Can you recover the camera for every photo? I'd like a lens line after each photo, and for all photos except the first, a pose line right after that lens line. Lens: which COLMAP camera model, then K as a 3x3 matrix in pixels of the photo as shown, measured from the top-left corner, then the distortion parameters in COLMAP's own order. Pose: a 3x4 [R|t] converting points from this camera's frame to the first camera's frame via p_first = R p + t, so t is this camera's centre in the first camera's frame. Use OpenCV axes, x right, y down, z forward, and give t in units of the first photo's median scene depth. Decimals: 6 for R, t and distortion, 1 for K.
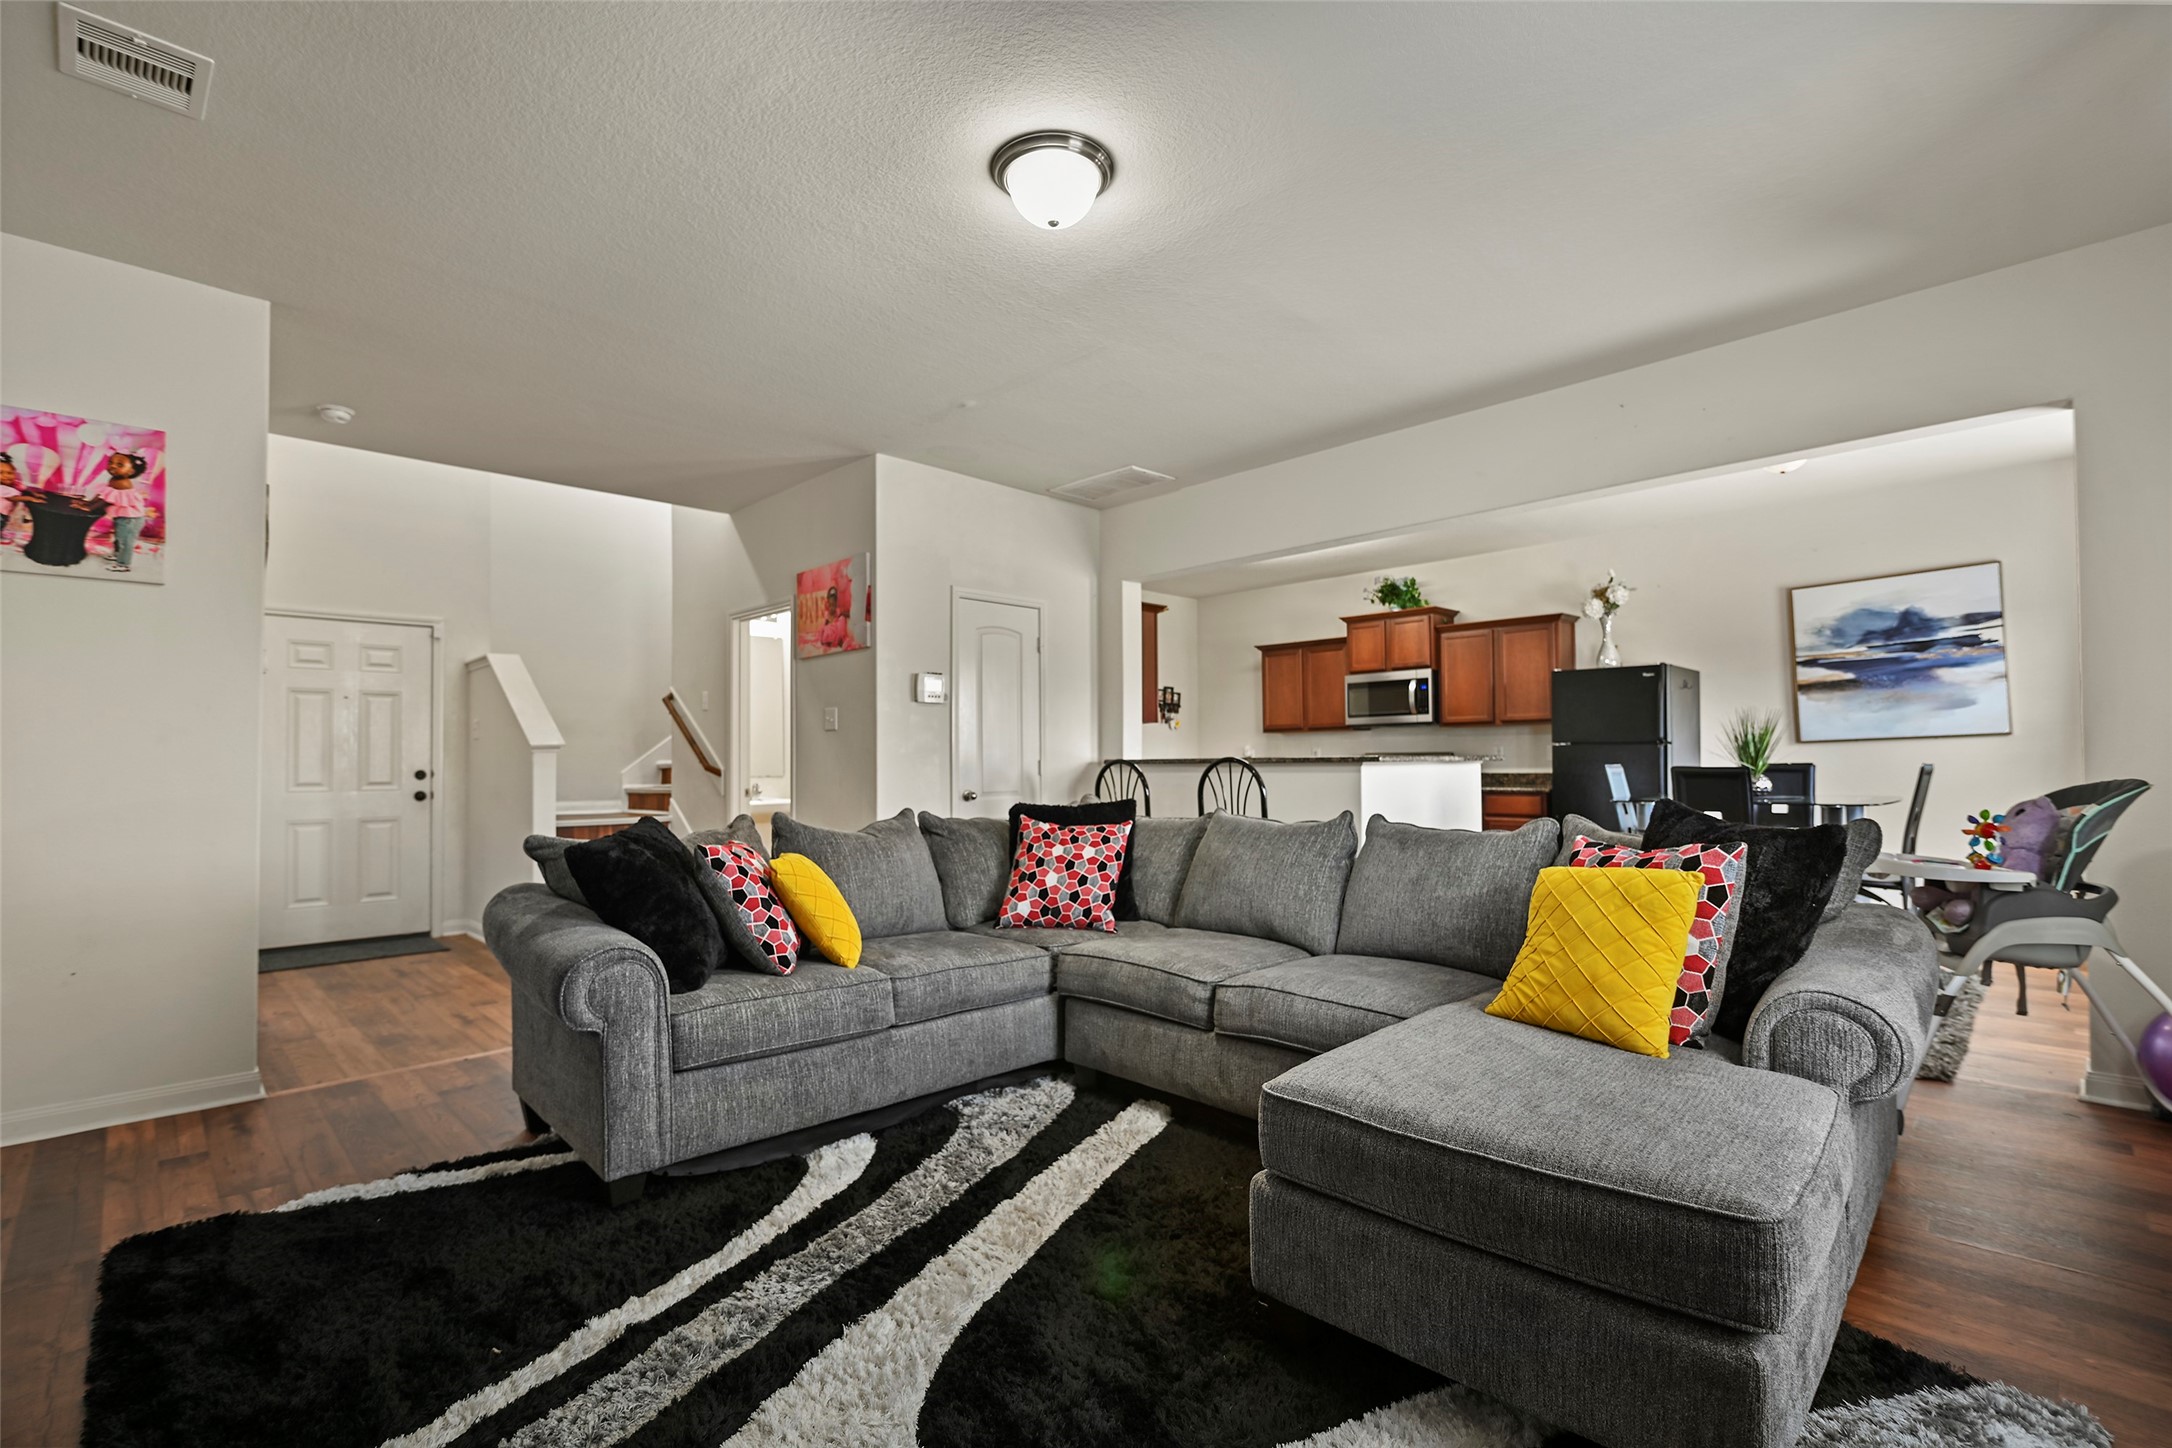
lens RADIAL K [[972.4, 0, 1092.6], [0, 972.4, 725.7], [0, 0, 1]] dist [-0.003658, -0.000181]
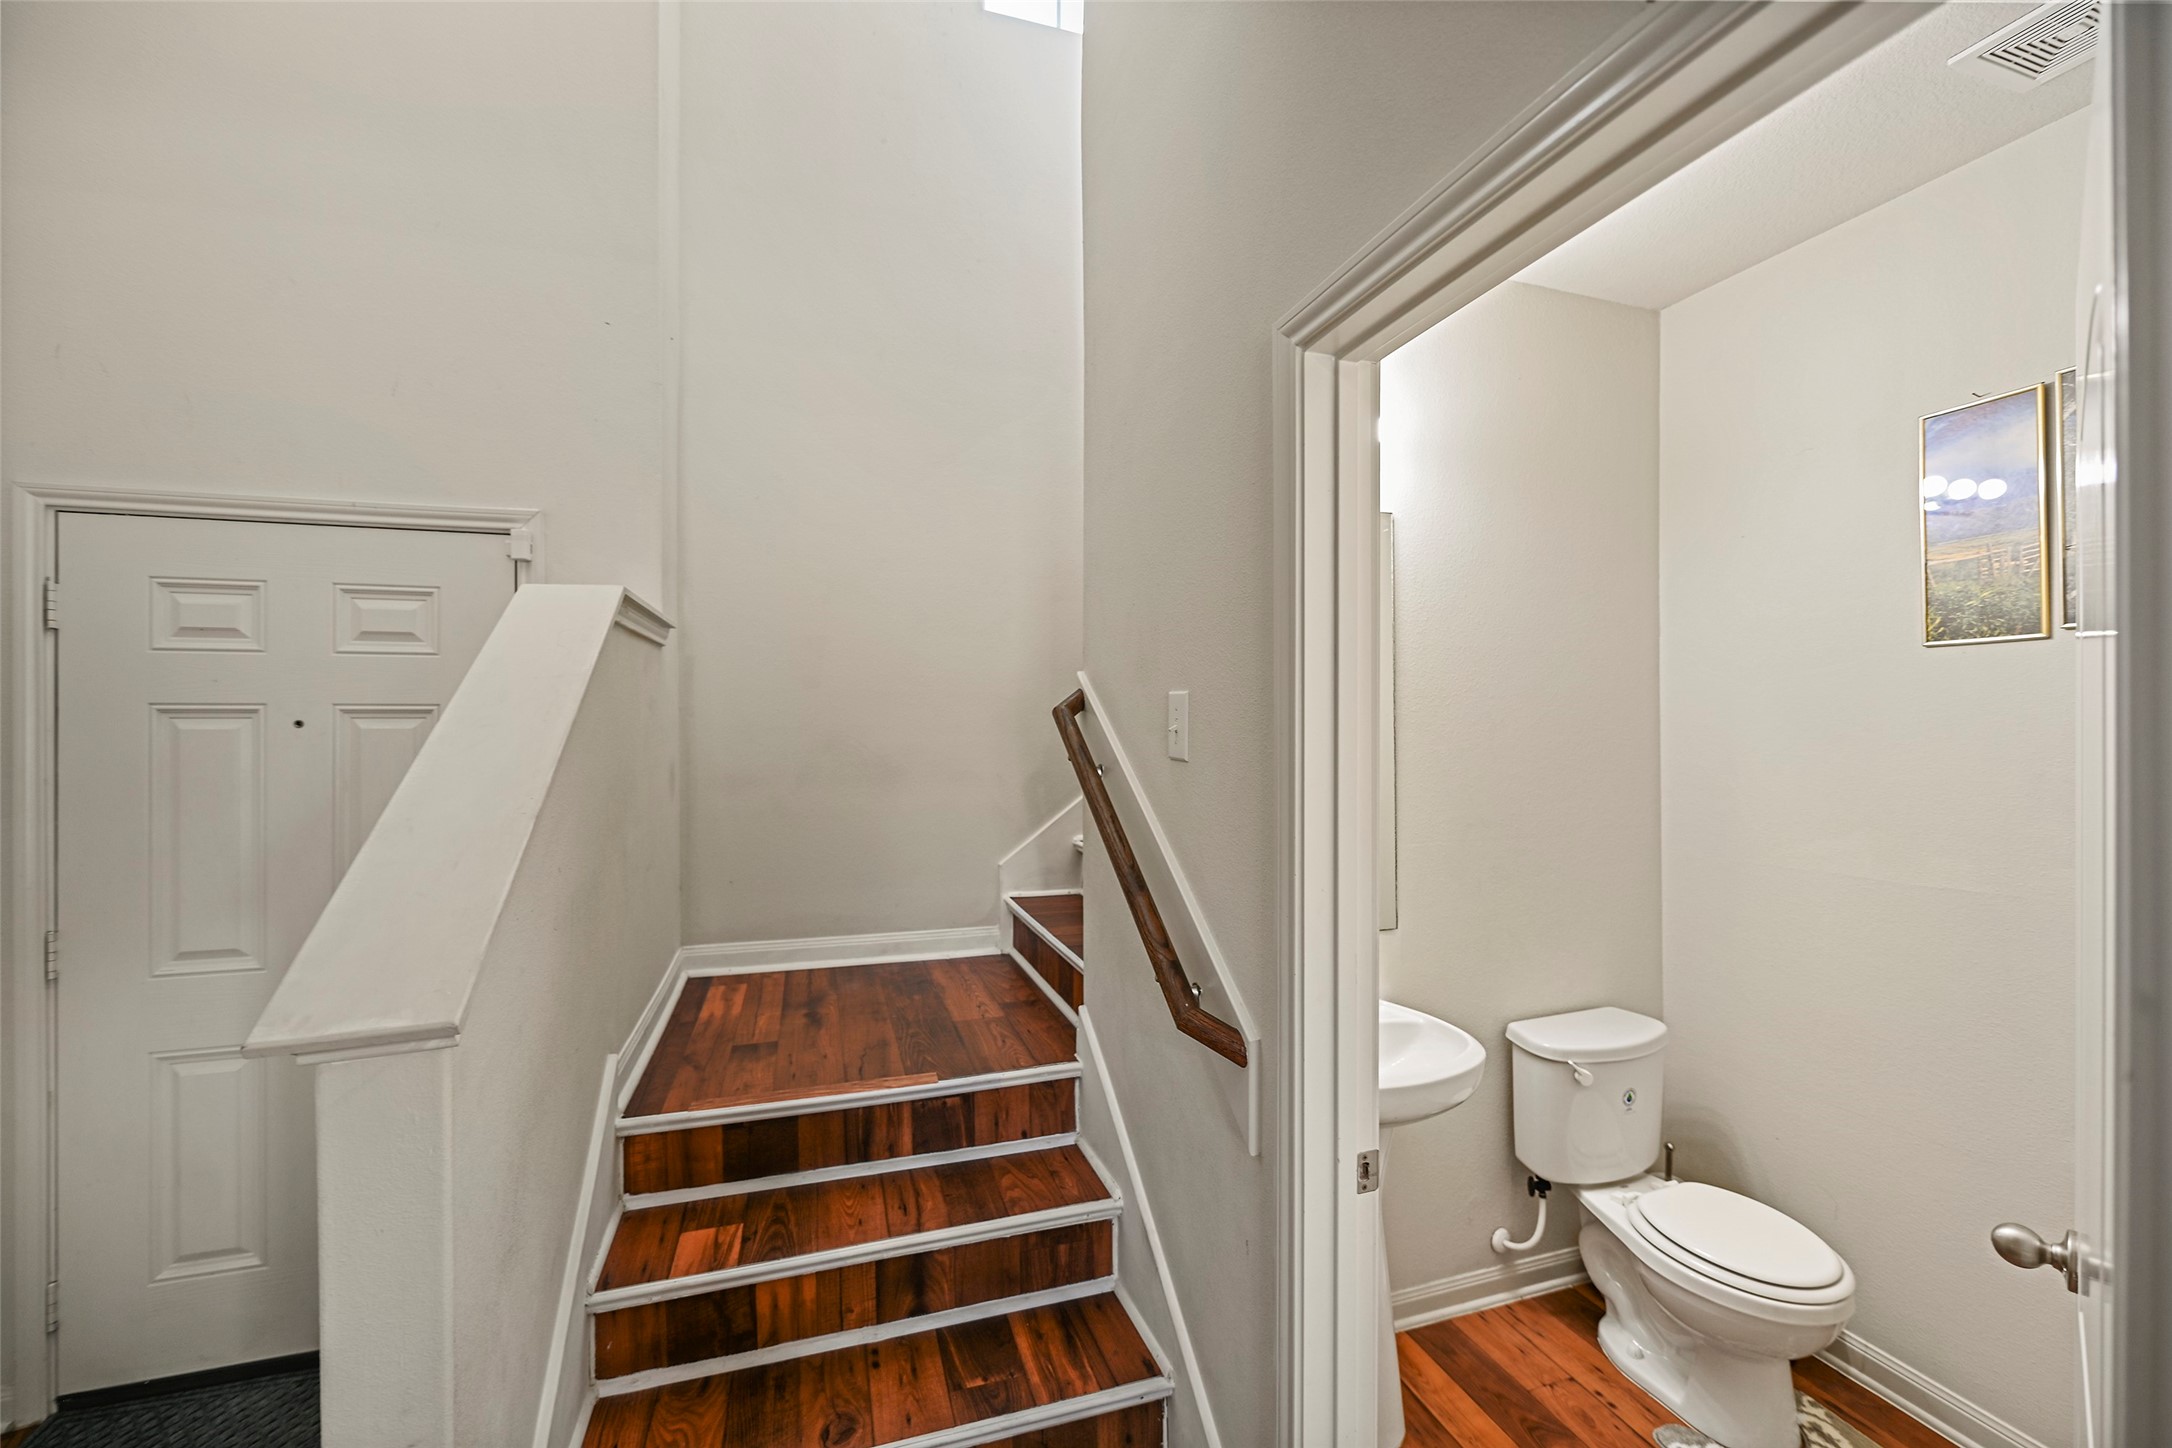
lens RADIAL K [[890.6, 0, 1094.5], [0, 890.6, 722.9], [0, 0, 1]] dist [-0.000407, -0.000017]
pose [[0.895648, 0.003942, -0.444746, -0.313967], [0.010486, 0.999496, 0.029975, -0.034000], [0.444639, -0.031511, 0.895155, 0.779372]]
